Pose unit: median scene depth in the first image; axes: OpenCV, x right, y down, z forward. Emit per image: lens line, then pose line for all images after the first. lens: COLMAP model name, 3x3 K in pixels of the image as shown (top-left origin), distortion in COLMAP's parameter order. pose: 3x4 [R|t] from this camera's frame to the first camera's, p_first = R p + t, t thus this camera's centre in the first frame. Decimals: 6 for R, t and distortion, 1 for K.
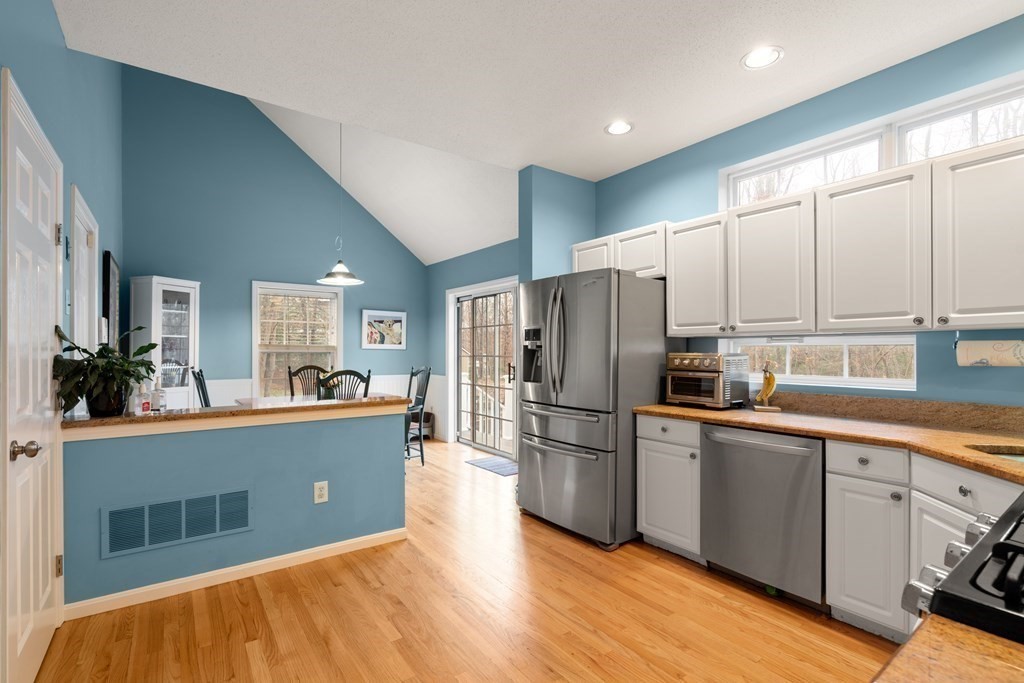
lens RADIAL K [[474.0, 0, 506.7], [0, 474.0, 347.4], [0, 0, 1]] dist [0.005896, 0.003284]
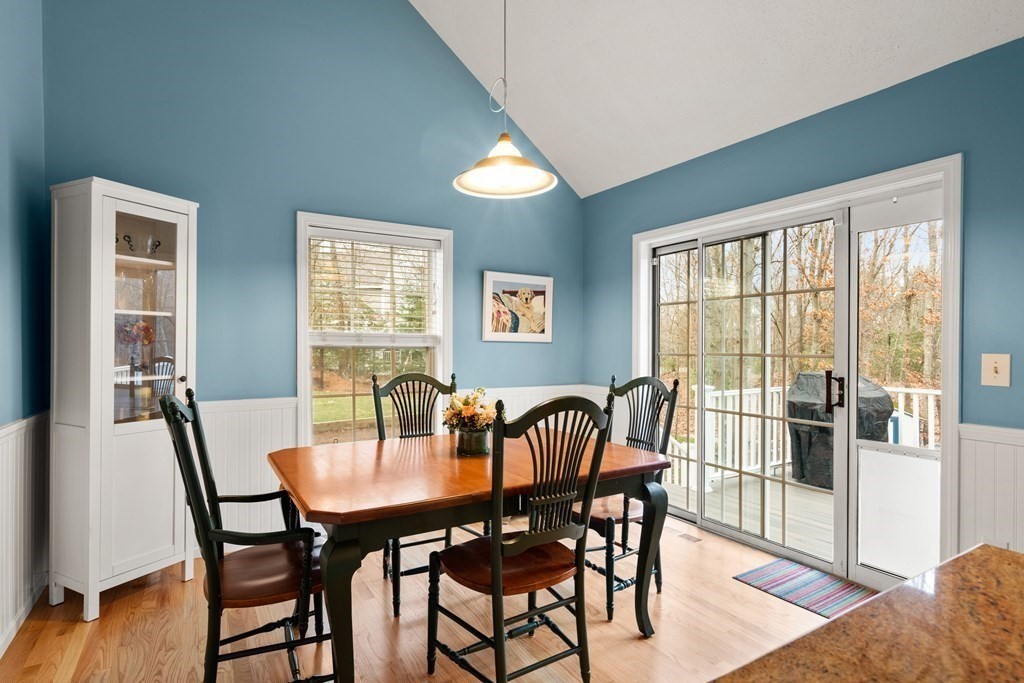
lens RADIAL K [[520.7, 0, 514.5], [0, 520.7, 342.5], [0, 0, 1]] dist [0.011808, 0.000959]
pose [[0.997700, 0.000023, -0.067780, -0.269805], [0.000161, 0.999996, 0.002713, 0.003882], [0.067779, -0.002718, 0.997697, 0.461422]]
